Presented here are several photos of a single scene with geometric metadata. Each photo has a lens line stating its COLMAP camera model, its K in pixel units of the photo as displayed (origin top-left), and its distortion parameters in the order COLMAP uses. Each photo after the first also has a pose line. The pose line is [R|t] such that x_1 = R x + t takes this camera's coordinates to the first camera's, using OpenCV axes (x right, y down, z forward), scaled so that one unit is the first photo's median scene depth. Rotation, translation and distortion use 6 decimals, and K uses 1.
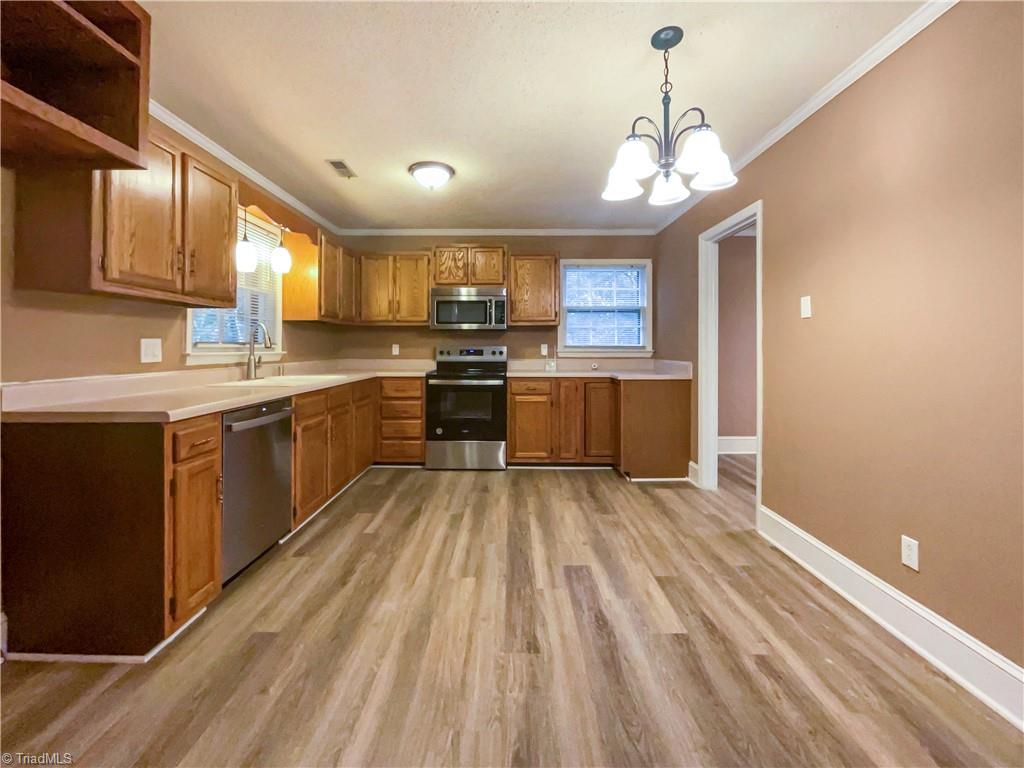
lens RADIAL K [[411.9, 0, 509.2], [0, 411.9, 347.6], [0, 0, 1]] dist [-0.000209, -0.000066]
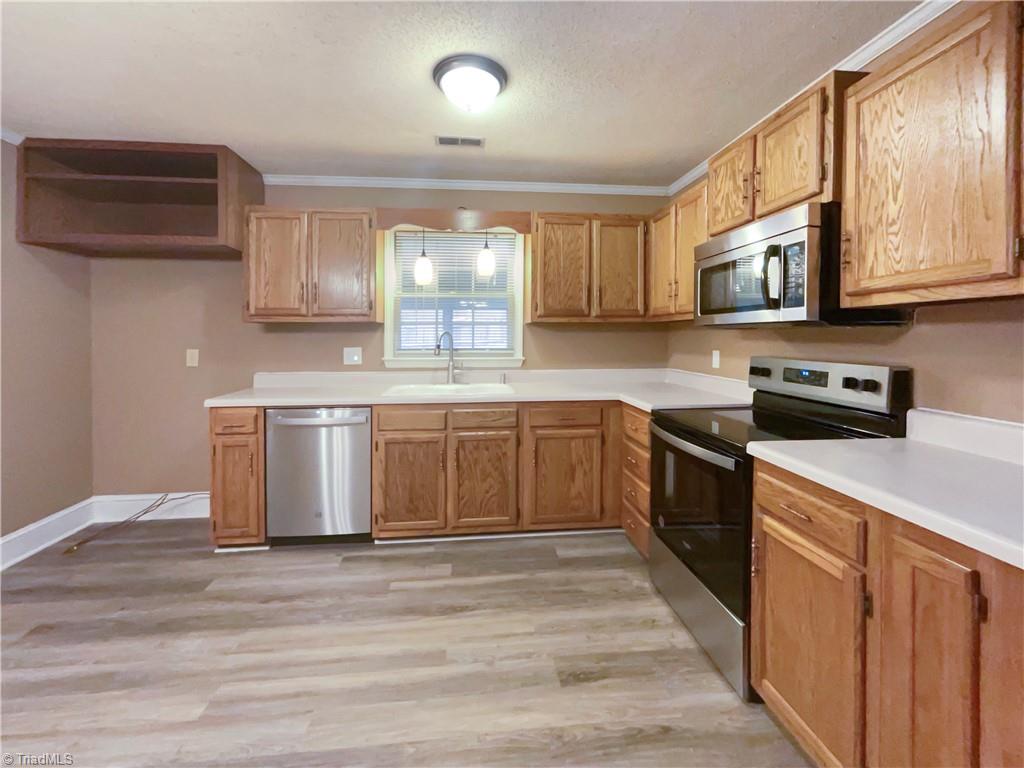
lens RADIAL K [[427.1, 0, 510.3], [0, 427.1, 341.4], [0, 0, 1]] dist [0.001275, 0.000369]
pose [[0.116736, 0.010880, -0.993103, 0.492267], [-0.001060, 0.999941, 0.010831, -0.045146], [0.993162, -0.000212, 0.116740, 1.061804]]
